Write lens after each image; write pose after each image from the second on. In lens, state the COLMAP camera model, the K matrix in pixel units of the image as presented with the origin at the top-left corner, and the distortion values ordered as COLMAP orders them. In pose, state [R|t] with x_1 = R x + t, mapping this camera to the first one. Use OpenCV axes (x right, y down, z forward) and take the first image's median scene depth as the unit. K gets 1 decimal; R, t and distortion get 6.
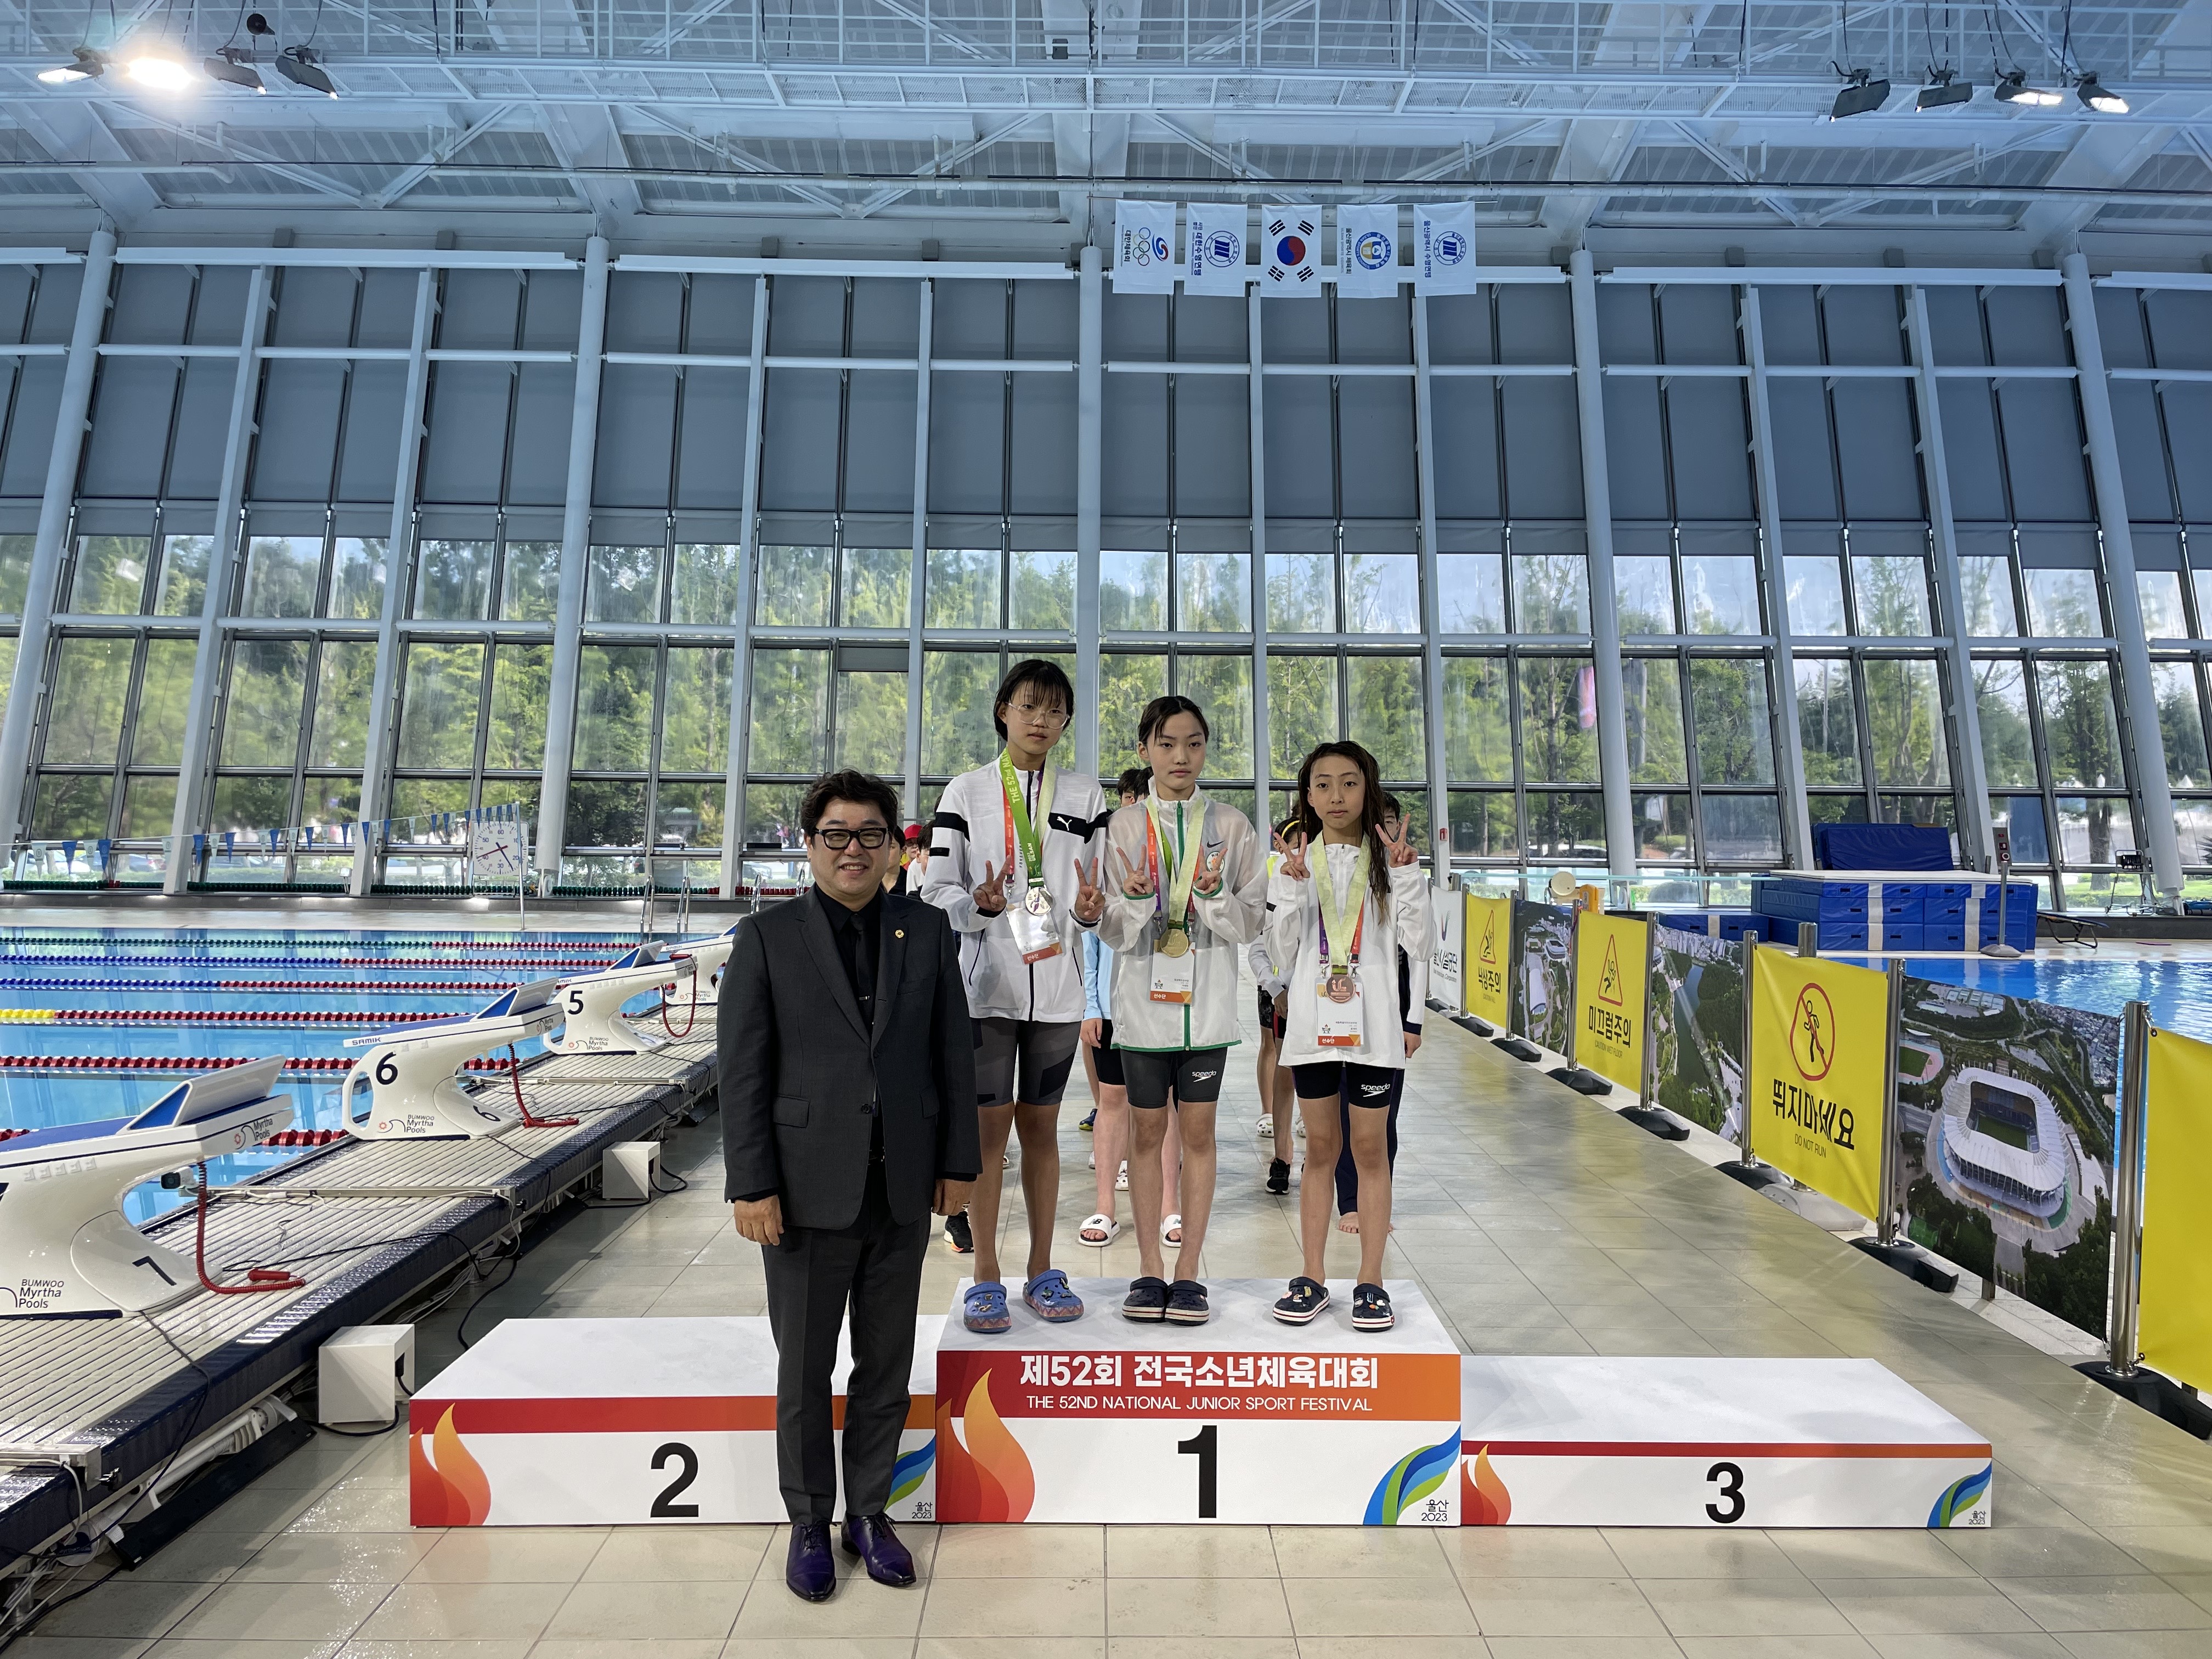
lens RADIAL K [[1697.7, 0, 1106.0], [0, 1697.7, 829.5], [0, 0, 1]] dist [-0.133937, -0.001418]
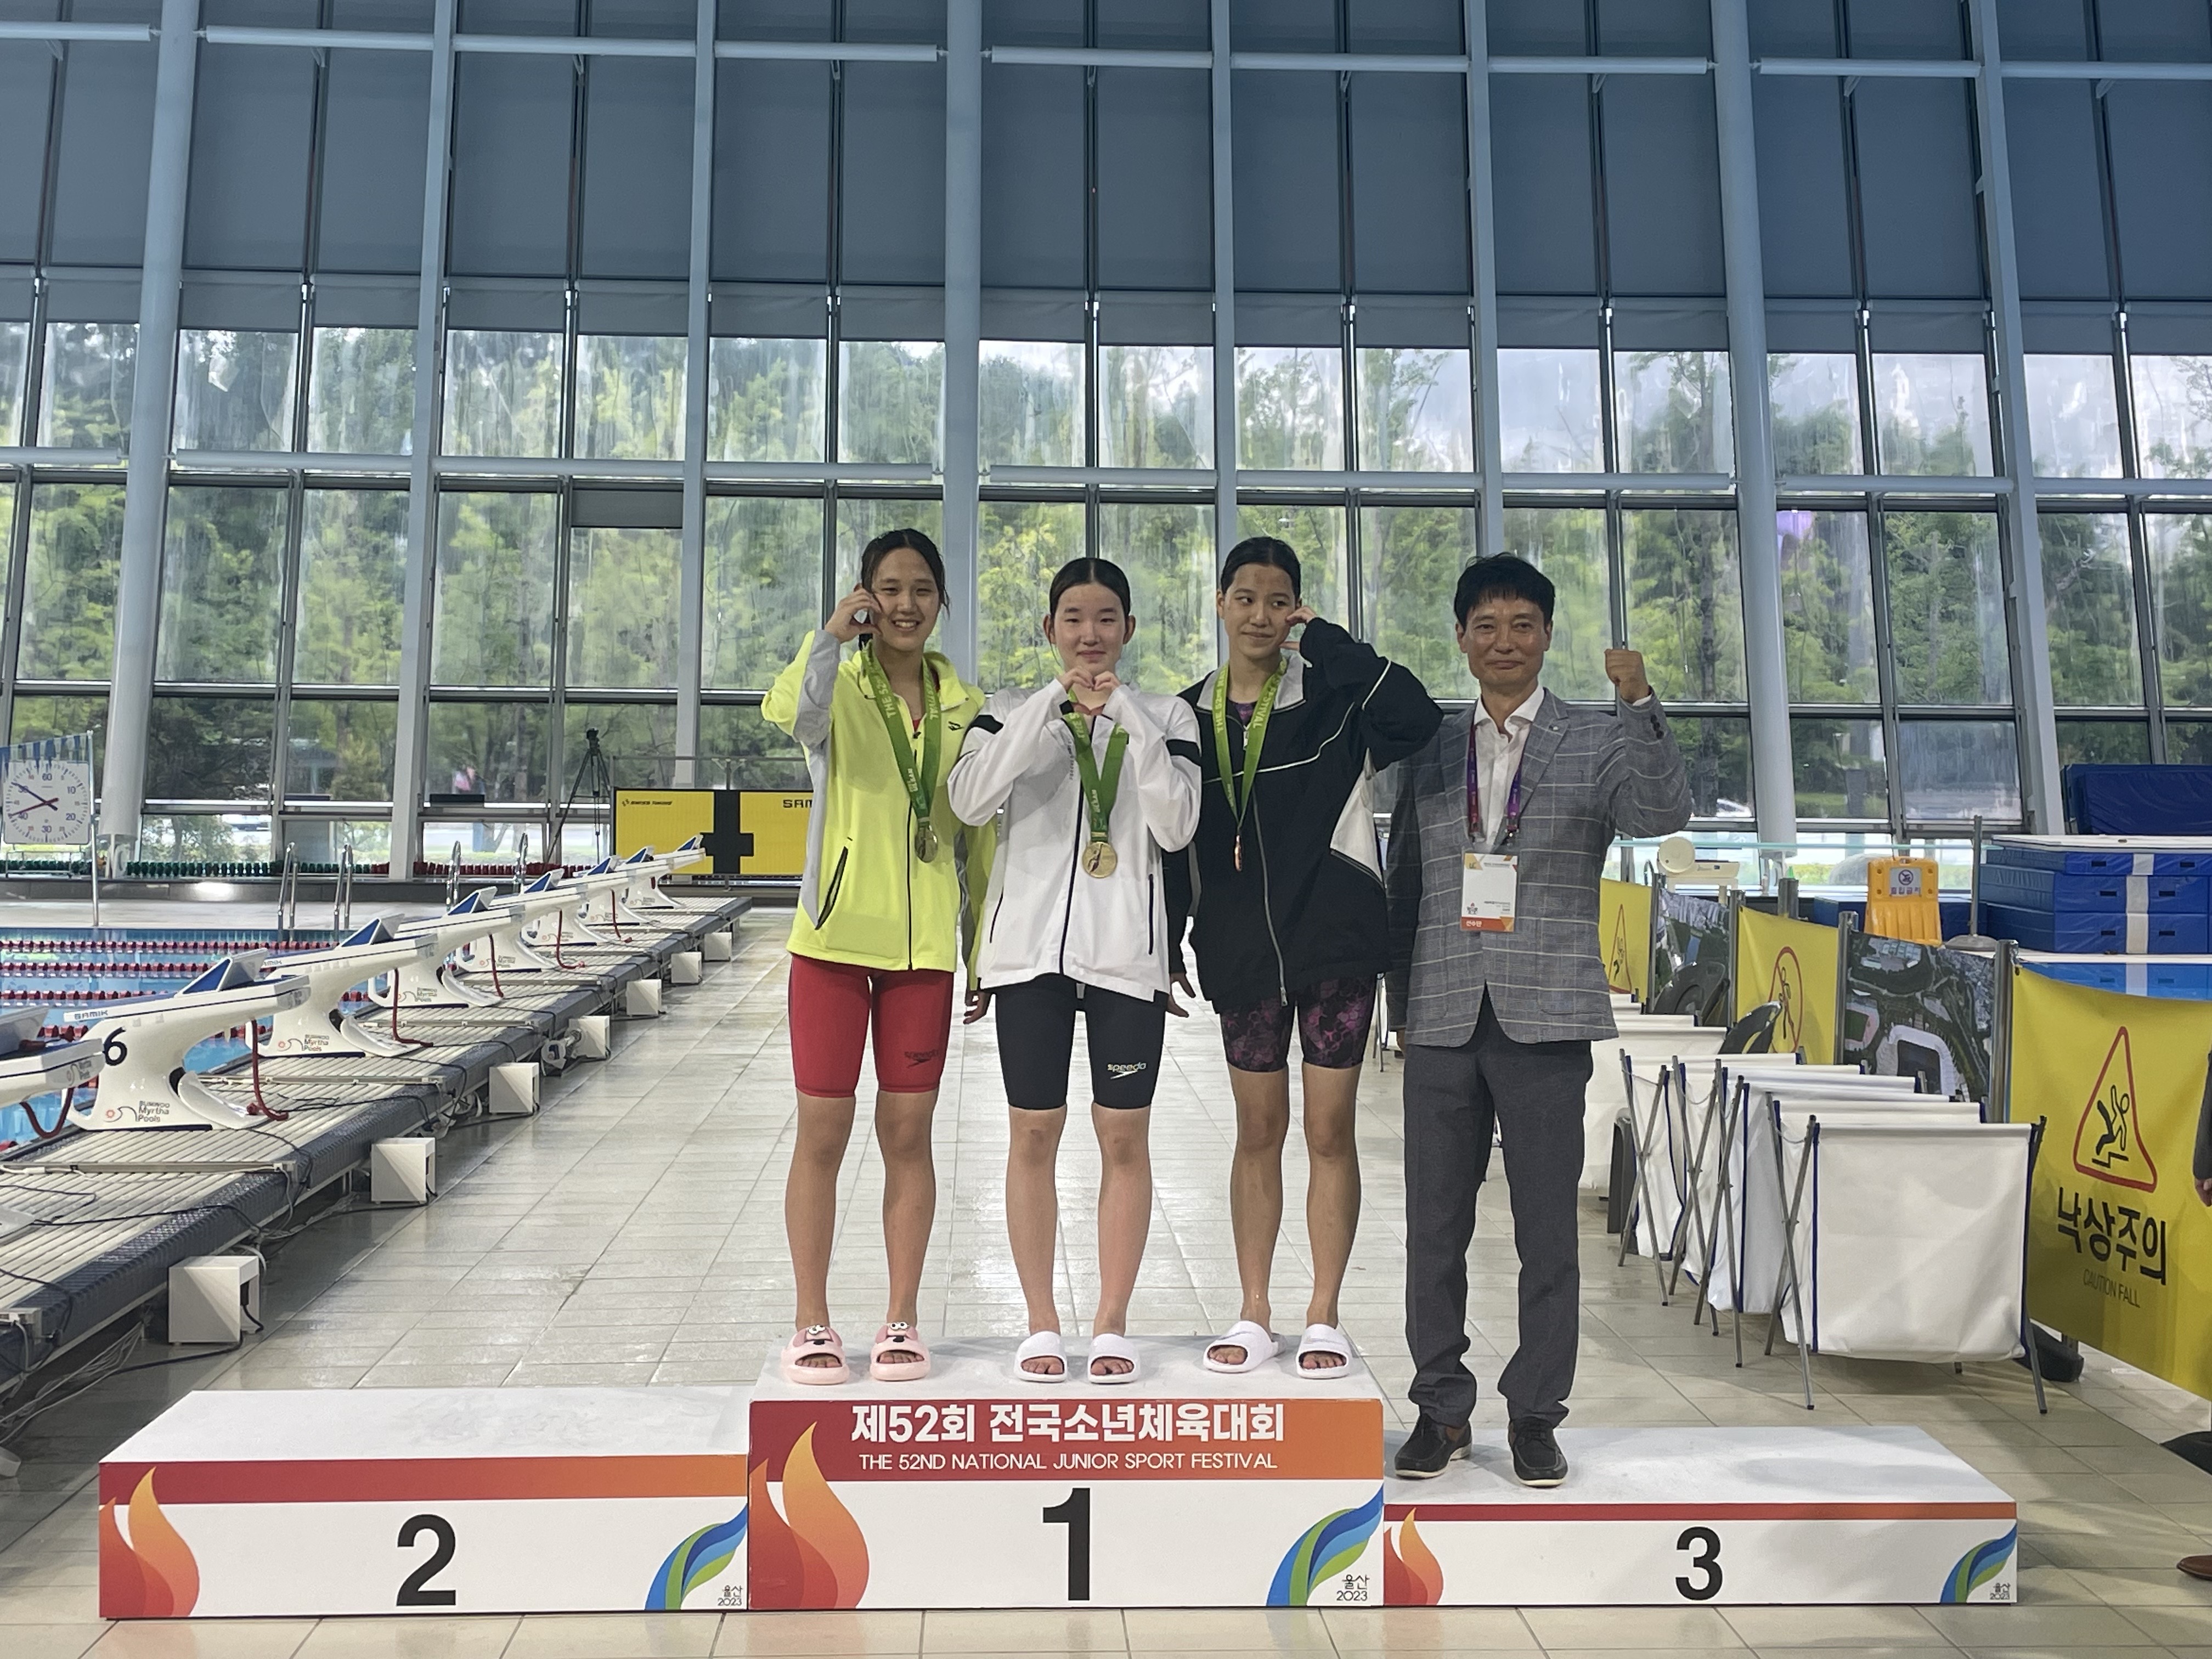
lens RADIAL K [[2823.5, 0, 1106.0], [0, 2823.5, 829.5], [0, 0, 1]] dist [-0.039540, 0.013465]
pose [[0.999318, -0.000169, 0.036932, 0.022585], [-0.000522, 0.999825, 0.018687, 0.005435], [-0.036929, -0.018694, 0.999143, -0.380321]]
